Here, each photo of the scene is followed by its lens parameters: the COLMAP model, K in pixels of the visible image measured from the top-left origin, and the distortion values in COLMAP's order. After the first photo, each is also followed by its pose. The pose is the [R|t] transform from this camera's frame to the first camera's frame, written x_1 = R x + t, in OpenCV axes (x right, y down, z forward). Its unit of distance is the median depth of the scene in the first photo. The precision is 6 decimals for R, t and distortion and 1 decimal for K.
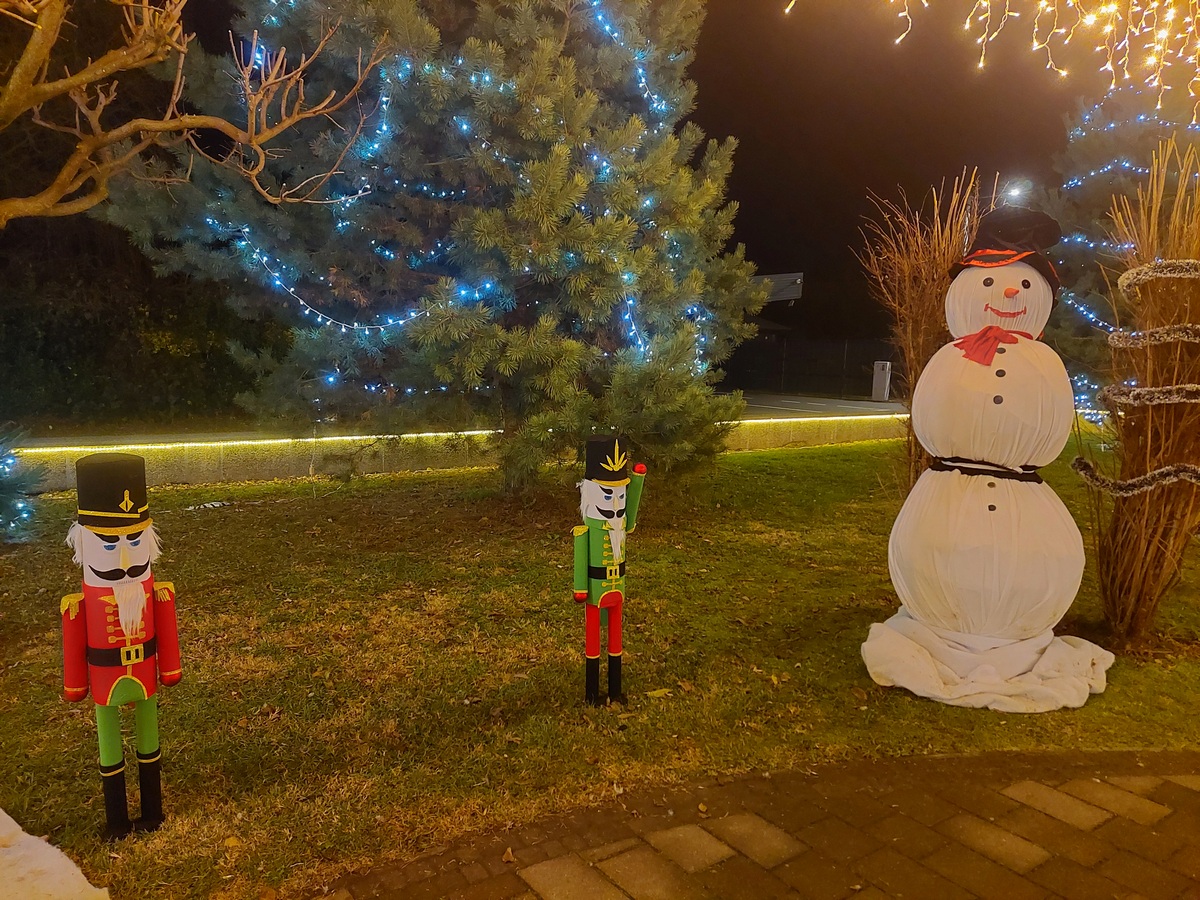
lens RADIAL K [[855.5, 0, 593.1], [0, 855.5, 441.4], [0, 0, 1]] dist [0.073574, -0.079372]
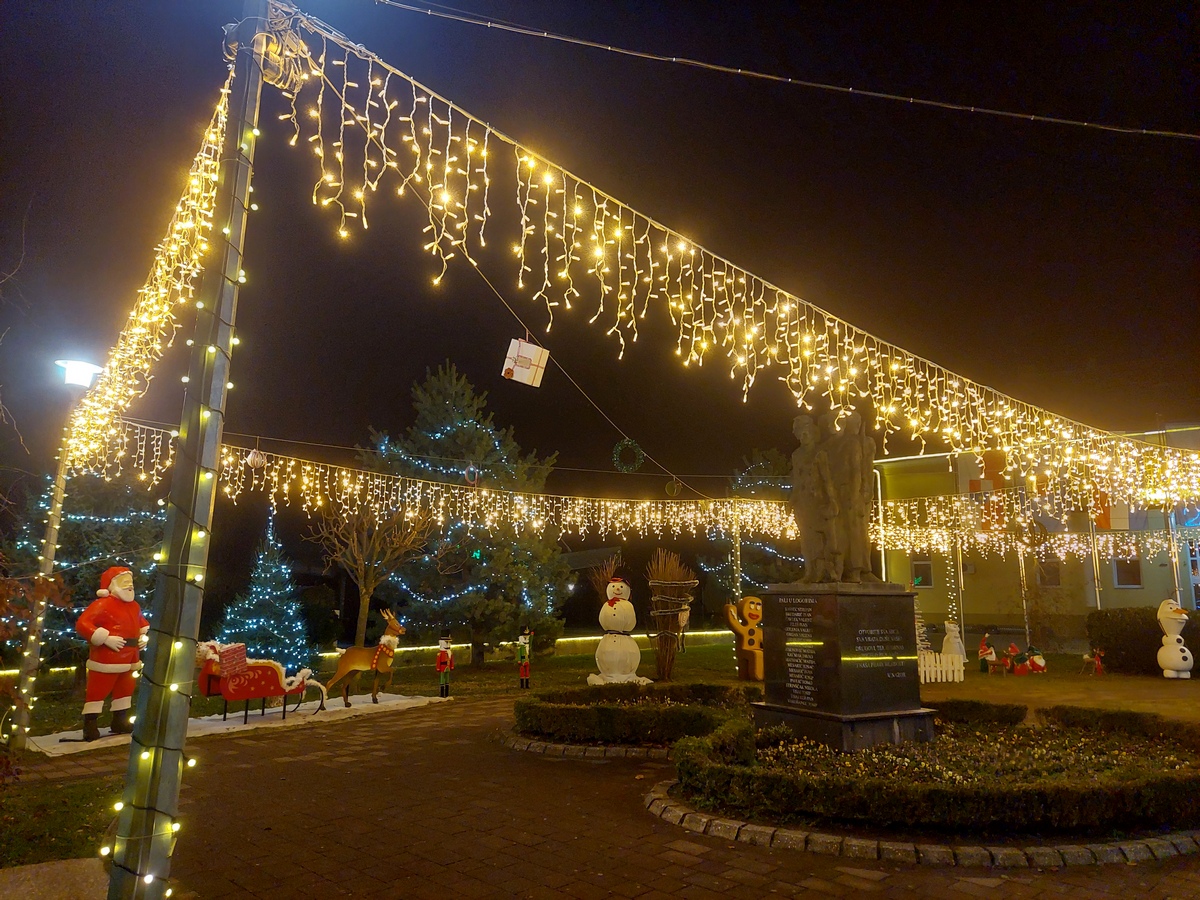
lens RADIAL K [[855.5, 0, 593.1], [0, 855.5, 441.4], [0, 0, 1]] dist [0.073574, -0.079372]
pose [[0.987967, -0.005545, 0.154566, -0.210365], [0.048517, 0.960027, -0.275669, 0.213988], [-0.146859, 0.279851, 0.948744, -2.373156]]
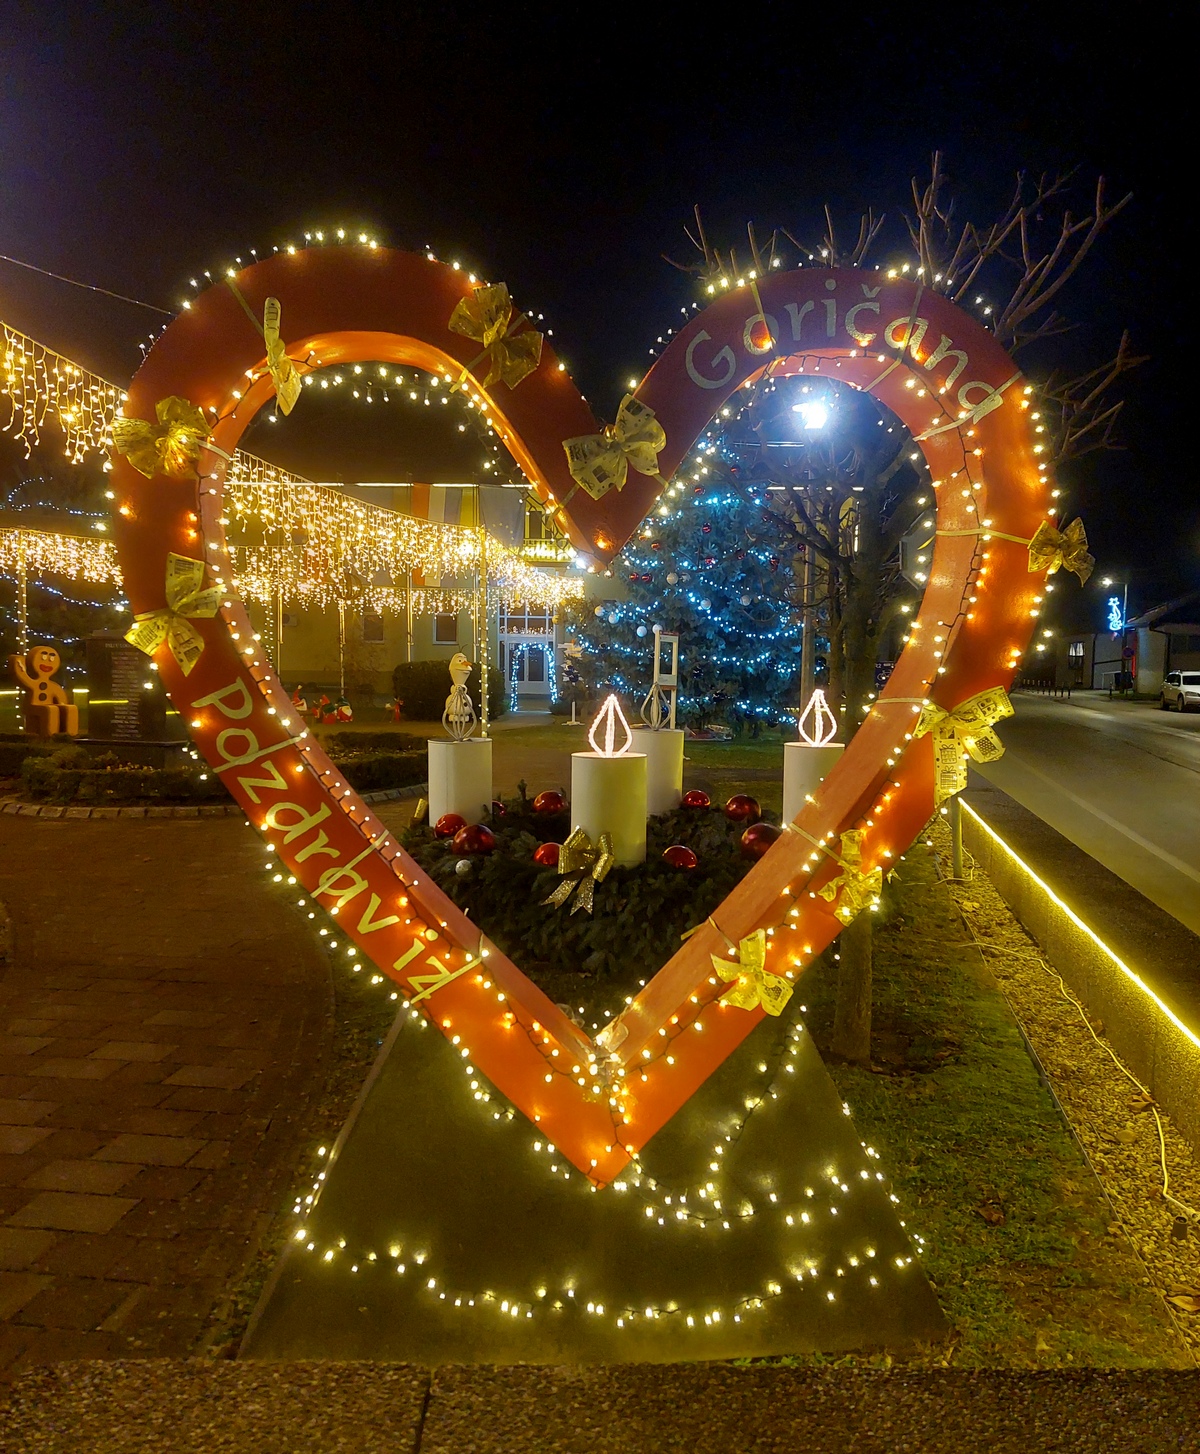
lens RADIAL K [[1145.0, 0, 595.0], [0, 1145.0, 737.0], [0, 0, 1]] dist [0.132602, -0.163810]
pose [[0.690029, -0.078149, 0.719550, -0.679834], [0.094320, 0.995385, 0.017657, 0.314903], [-0.717610, 0.055684, 0.694216, -3.198328]]
